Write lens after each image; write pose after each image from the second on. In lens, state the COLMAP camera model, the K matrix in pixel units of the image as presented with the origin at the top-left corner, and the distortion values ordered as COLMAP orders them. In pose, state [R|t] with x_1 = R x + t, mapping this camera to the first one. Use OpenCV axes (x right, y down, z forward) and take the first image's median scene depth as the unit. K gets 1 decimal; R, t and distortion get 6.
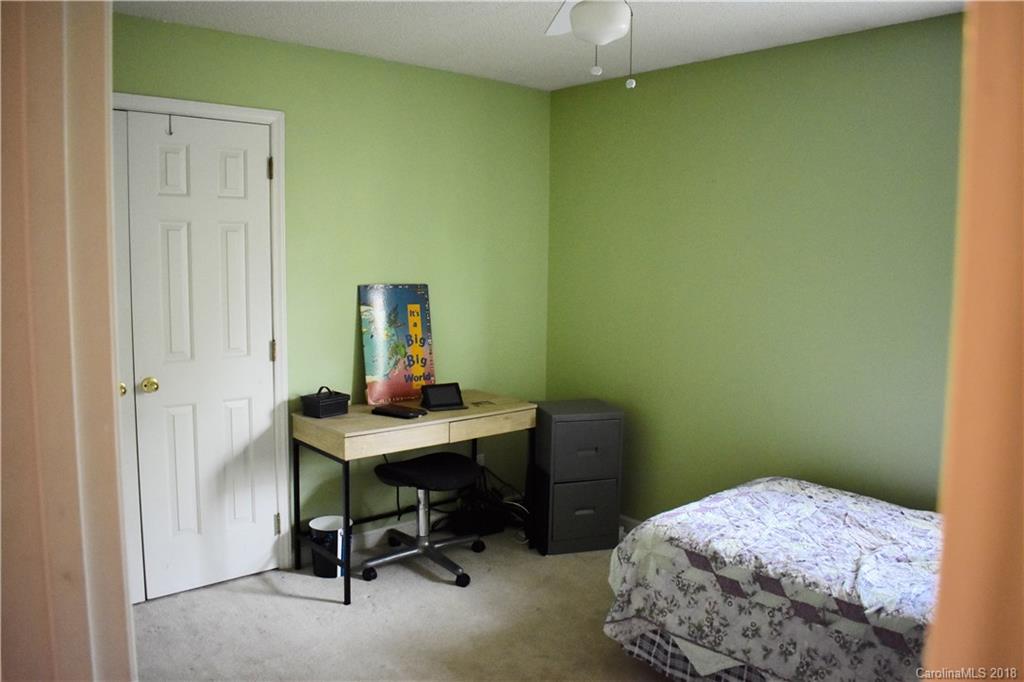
lens RADIAL K [[801.5, 0, 512.7], [0, 801.5, 341.7], [0, 0, 1]] dist [-0.095565, -0.002611]
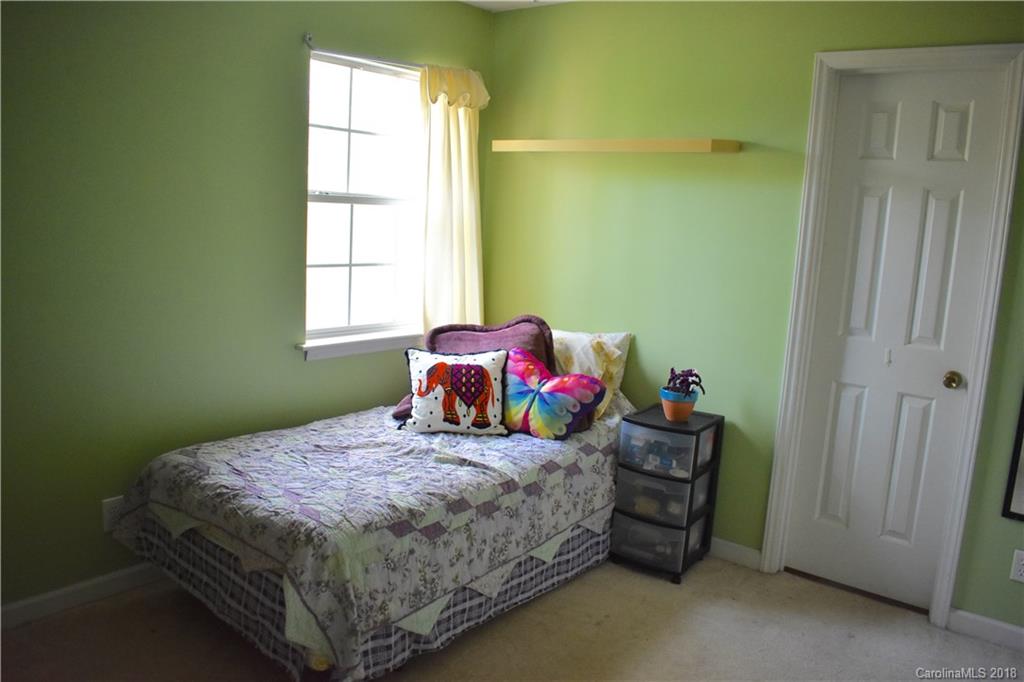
lens RADIAL K [[801.5, 0, 512.6], [0, 801.5, 341.4], [0, 0, 1]] dist [-0.095565, -0.002611]
pose [[-0.174277, -0.185571, 0.967053, -0.644315], [0.051248, 0.979042, 0.197107, -0.109849], [-0.983362, 0.083911, -0.161115, 1.021355]]
